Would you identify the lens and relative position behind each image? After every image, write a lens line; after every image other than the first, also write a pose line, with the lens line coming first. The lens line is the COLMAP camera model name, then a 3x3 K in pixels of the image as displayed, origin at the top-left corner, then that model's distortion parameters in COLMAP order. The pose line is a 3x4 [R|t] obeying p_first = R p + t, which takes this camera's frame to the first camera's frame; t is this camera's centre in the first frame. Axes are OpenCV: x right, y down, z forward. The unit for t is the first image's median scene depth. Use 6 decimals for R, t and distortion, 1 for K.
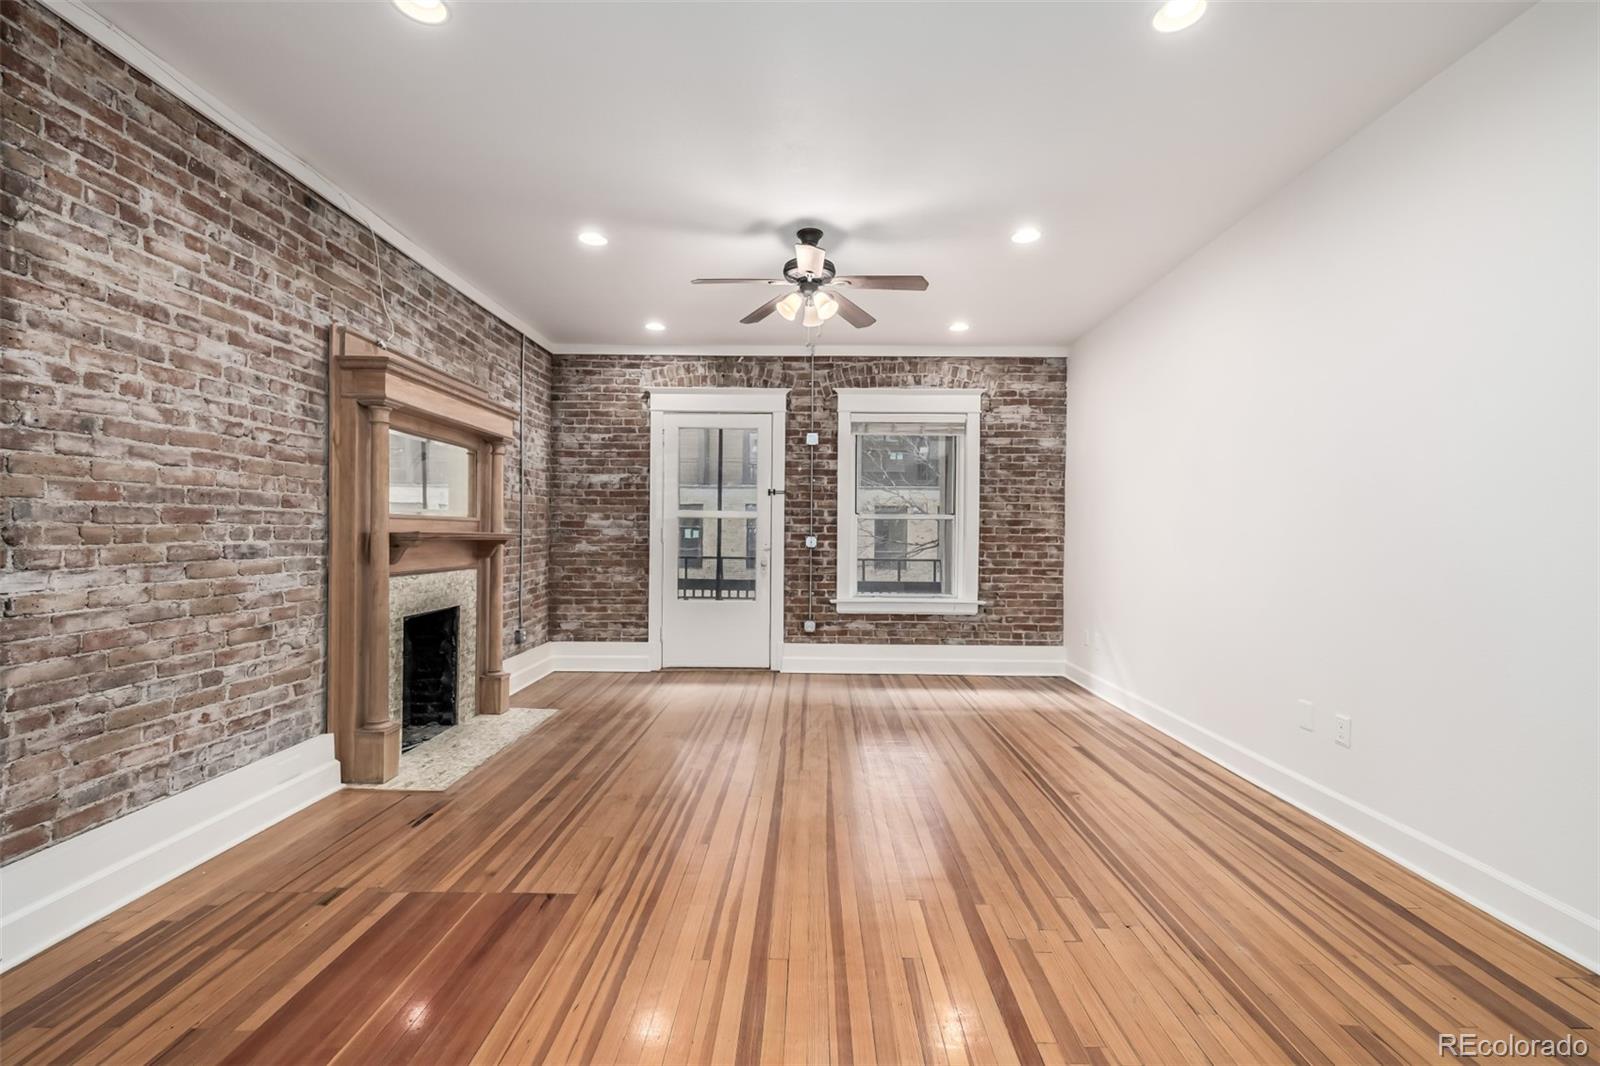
lens RADIAL K [[676.2, 0, 801.8], [0, 676.2, 534.3], [0, 0, 1]] dist [0.000691, -0.000001]
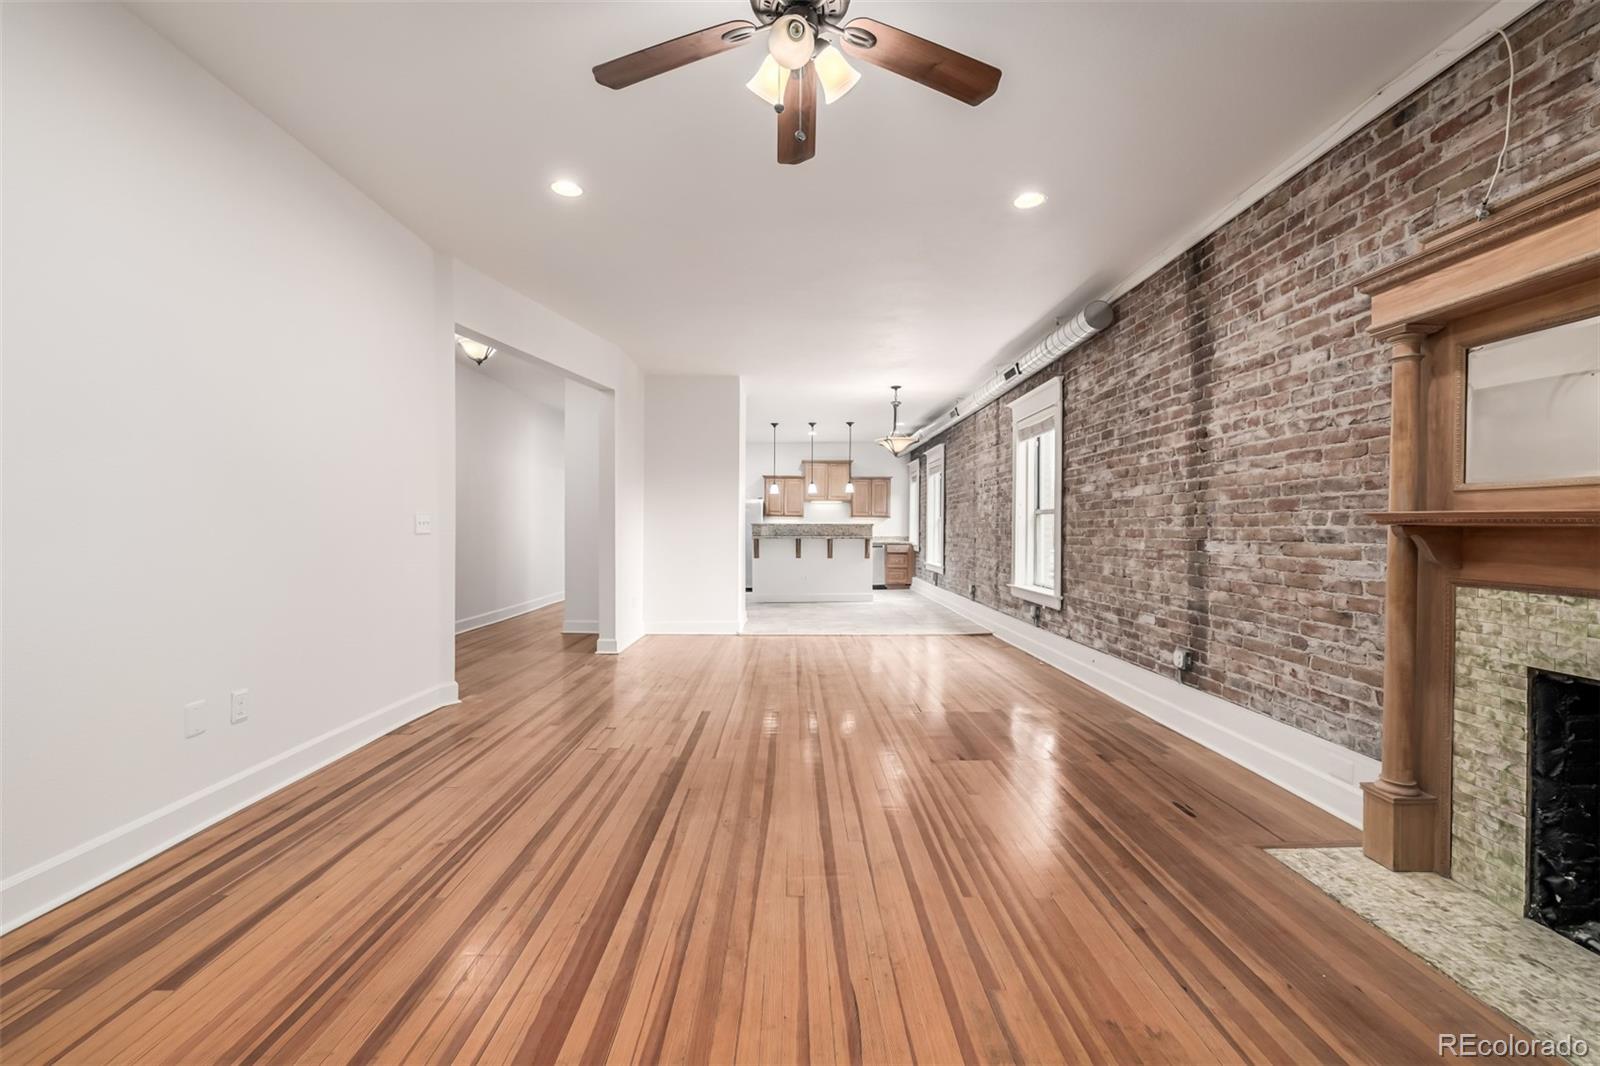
lens RADIAL K [[676.2, 0, 807.4], [0, 676.2, 533.8], [0, 0, 1]] dist [0.000691, -0.000001]
pose [[-0.999239, -0.012726, -0.036874, 0.013967], [-0.013205, 0.999831, 0.012760, 0.010853], [0.036705, 0.013237, -0.999238, 1.136068]]
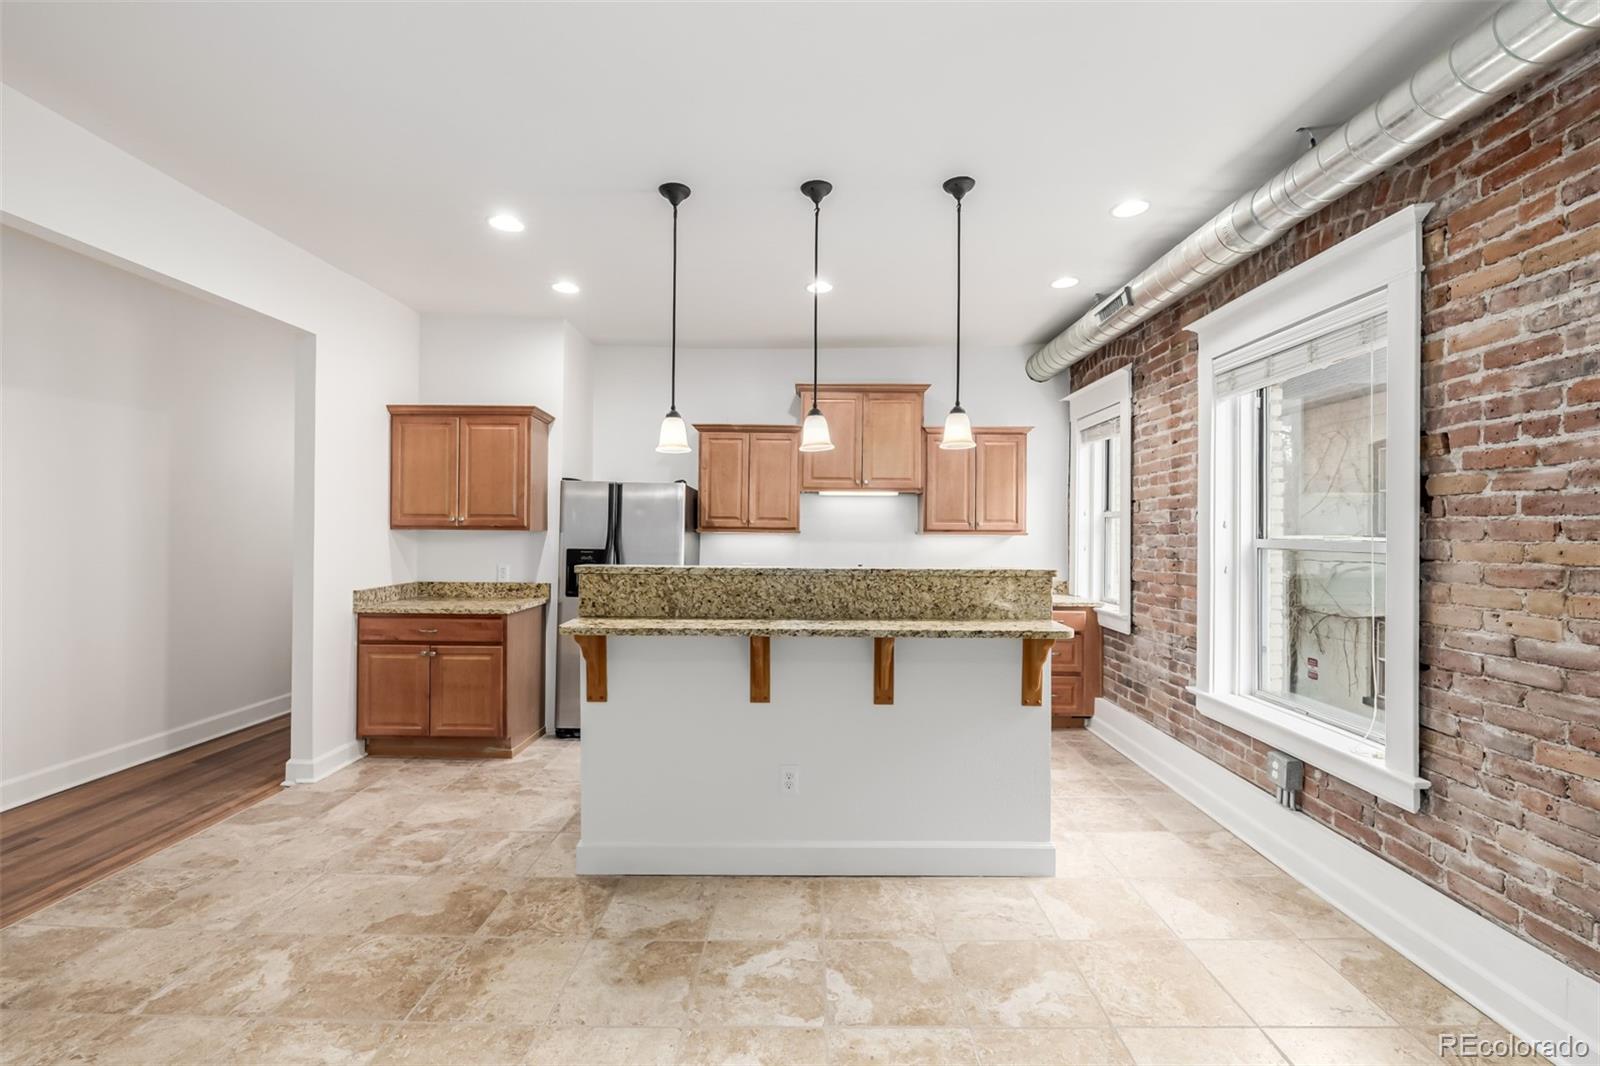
lens RADIAL K [[676.2, 0, 796.4], [0, 676.2, 525.8], [0, 0, 1]] dist [0.000691, -0.000001]
pose [[-0.999891, -0.013021, 0.007021, -0.069352], [-0.013038, 0.999912, -0.002454, -0.027944], [-0.006988, -0.002545, -0.999972, -0.465703]]
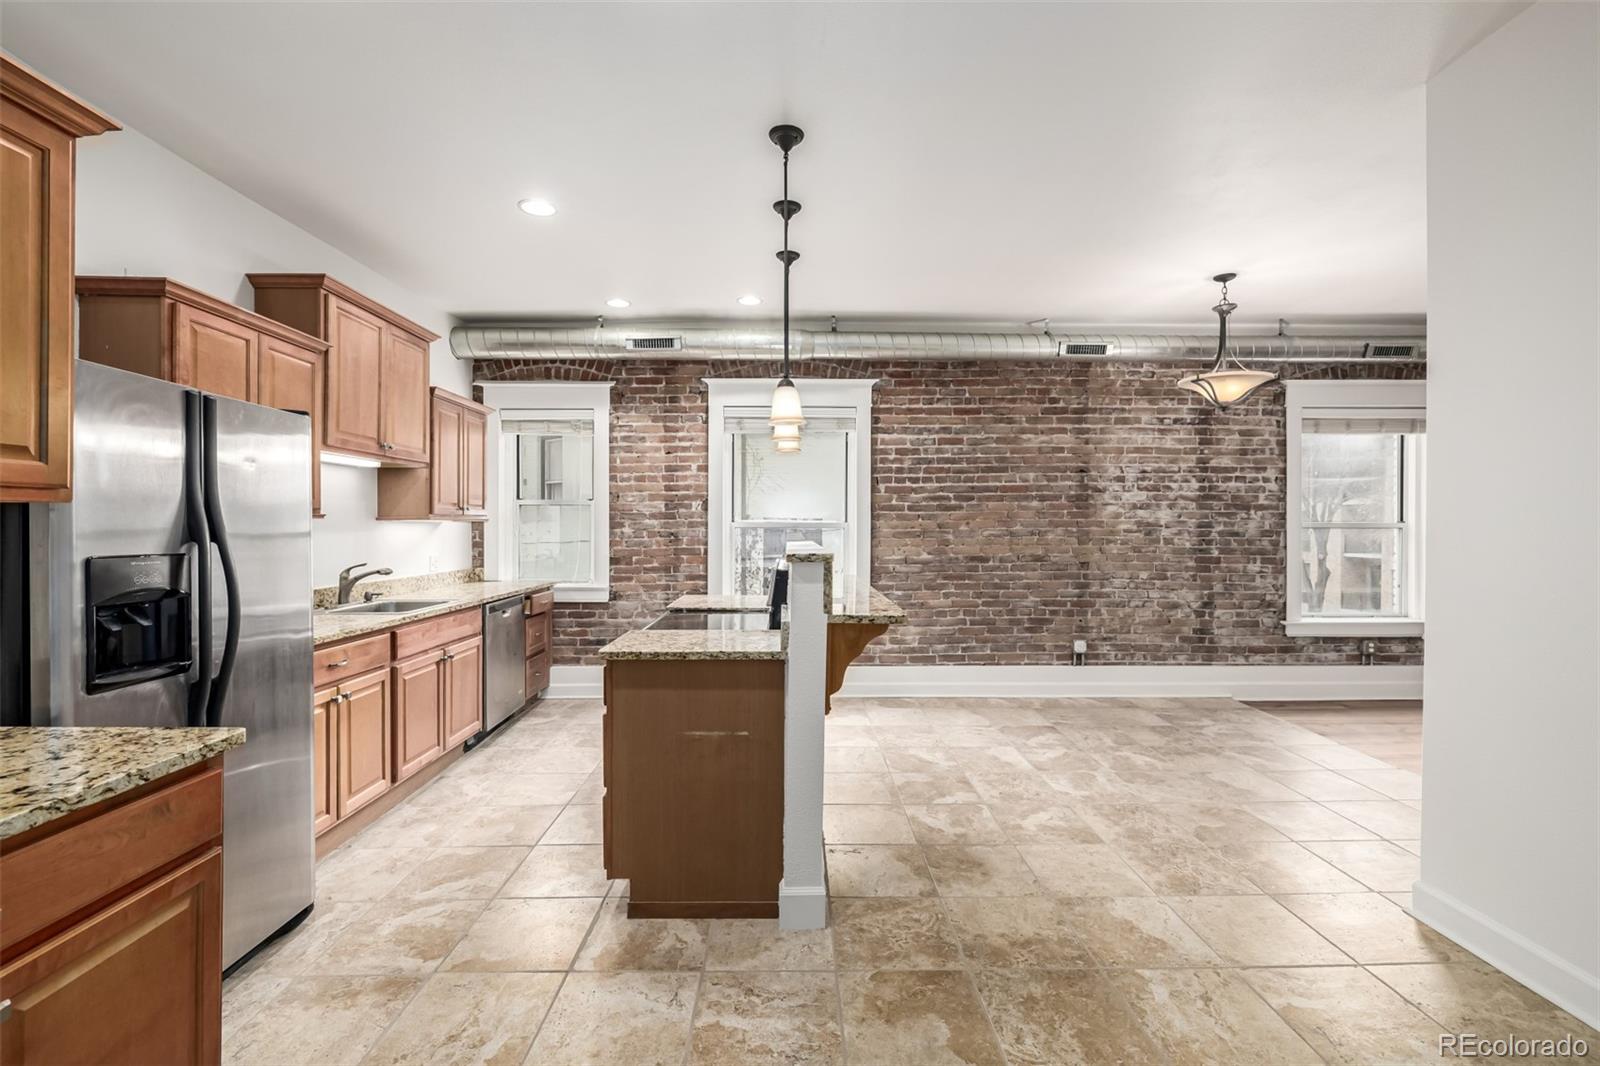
lens RADIAL K [[676.2, 0, 801.3], [0, 676.2, 527.0], [0, 0, 1]] dist [0.000691, -0.000001]
pose [[0.027179, -0.006086, -0.999612, 0.570314], [-0.004023, 0.999973, -0.006197, -0.008604], [0.999622, 0.004190, 0.027154, -1.051820]]
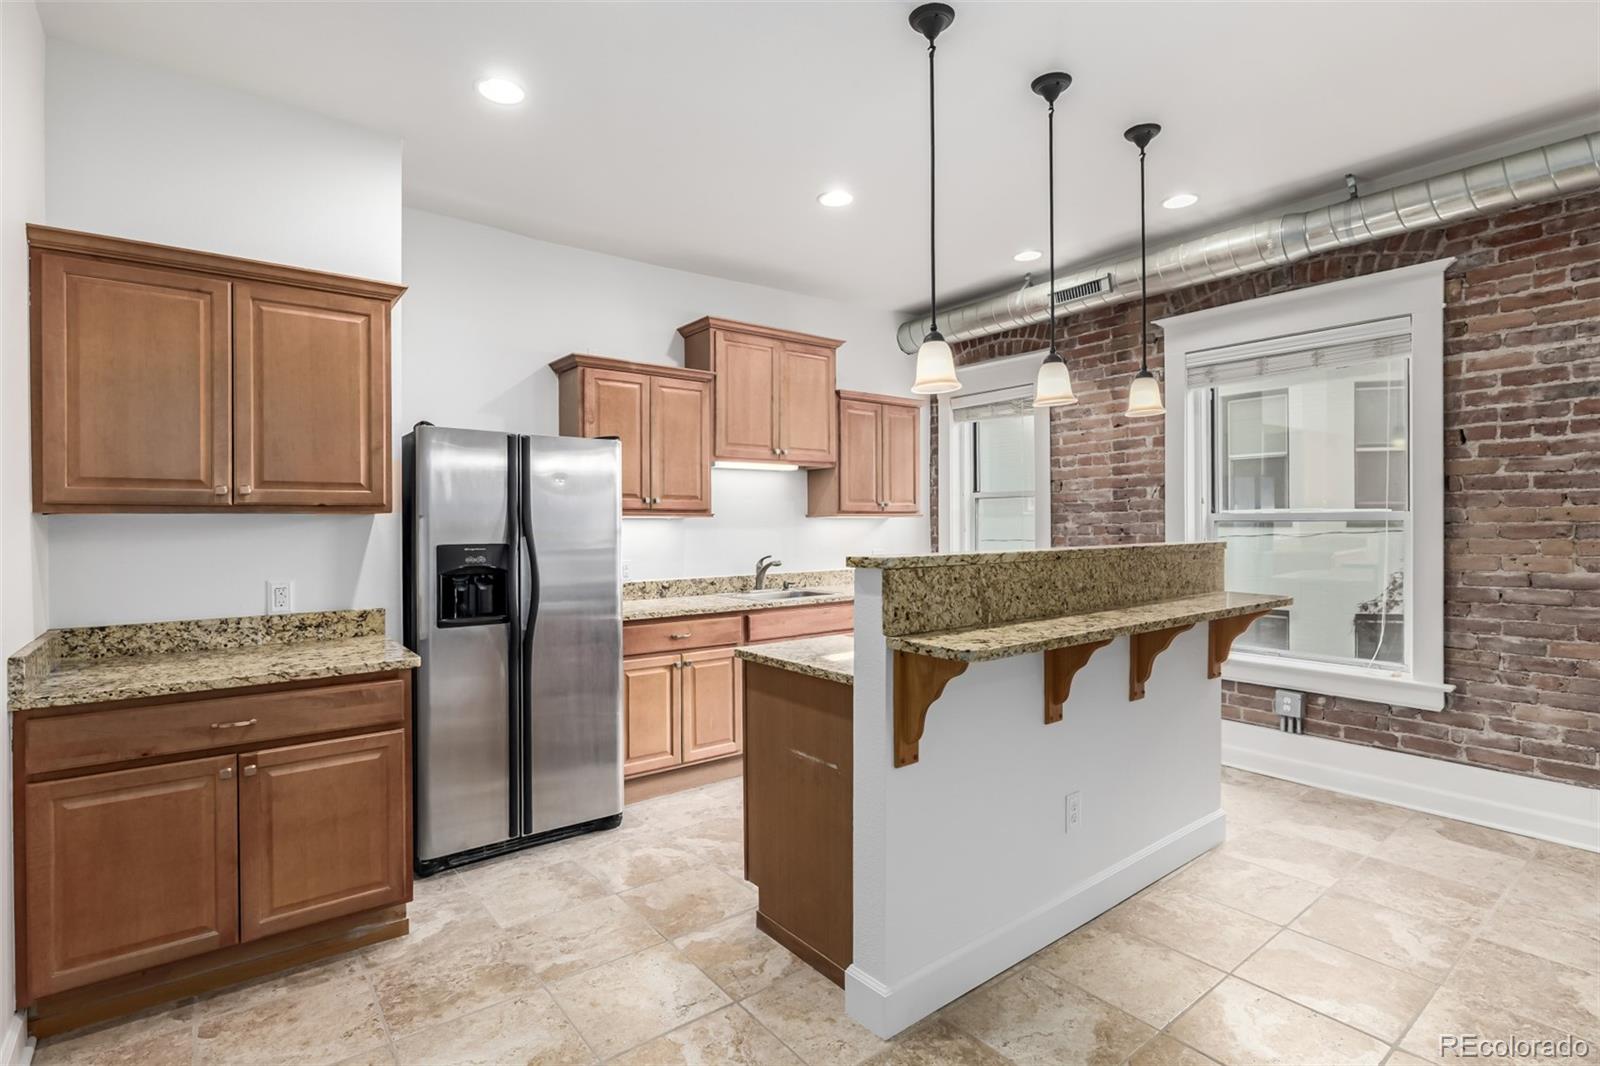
lens RADIAL K [[779.3, 0, 799.2], [0, 779.3, 524.5], [0, 0, 1]] dist [-0.006884, 0.002993]
pose [[-0.784091, 0.001632, -0.620644, 0.400280], [0.000707, 0.999998, 0.001736, -0.011958], [0.620646, 0.000922, -0.784090, -0.729812]]
